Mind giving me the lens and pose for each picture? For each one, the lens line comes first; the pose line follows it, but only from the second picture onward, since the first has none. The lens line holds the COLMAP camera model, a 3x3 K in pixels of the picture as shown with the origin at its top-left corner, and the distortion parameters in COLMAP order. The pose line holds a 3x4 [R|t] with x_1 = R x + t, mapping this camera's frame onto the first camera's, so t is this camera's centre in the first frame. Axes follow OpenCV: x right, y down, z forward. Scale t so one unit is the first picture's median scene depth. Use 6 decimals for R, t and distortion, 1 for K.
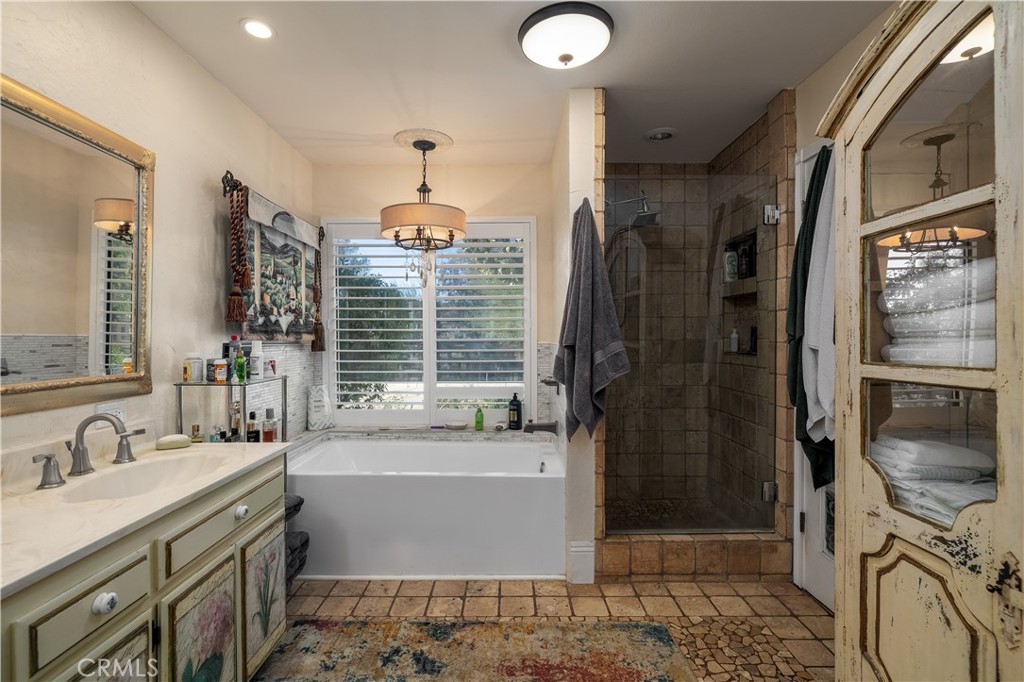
lens RADIAL K [[465.7, 0, 512.0], [0, 465.7, 341.0], [0, 0, 1]] dist [0.000123, 0.000019]
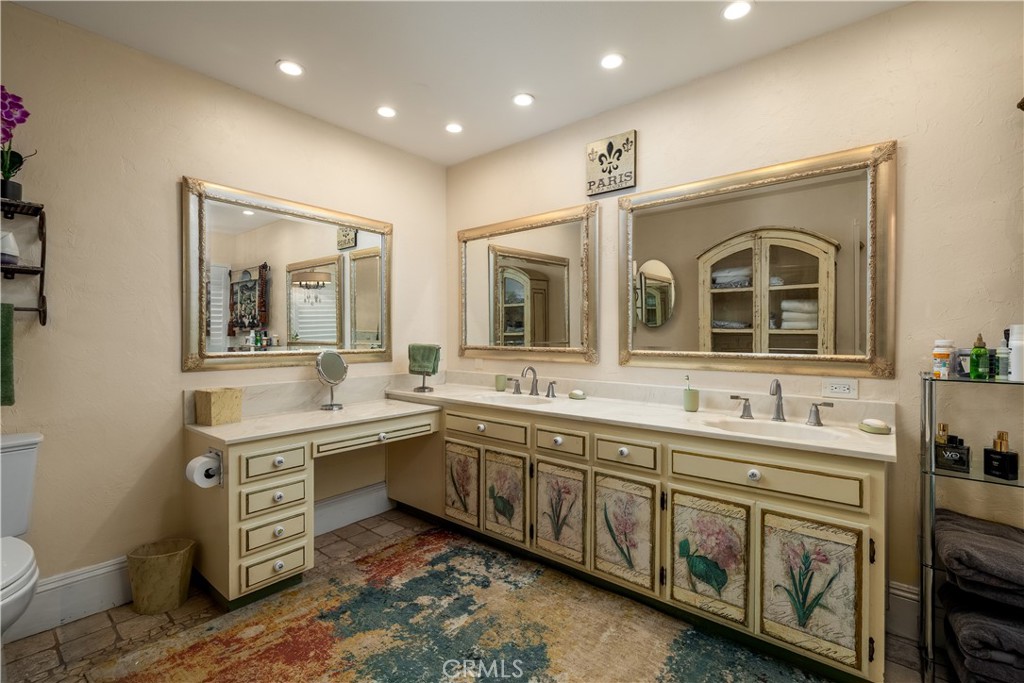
lens RADIAL K [[444.2, 0, 512.0], [0, 444.2, 341.5], [0, 0, 1]] dist [0.000030, 0.000001]
pose [[-0.634547, 0.006091, -0.772860, 0.774701], [-0.007530, 0.999873, 0.014062, 0.036925], [0.772847, 0.014742, -0.634421, 1.498660]]
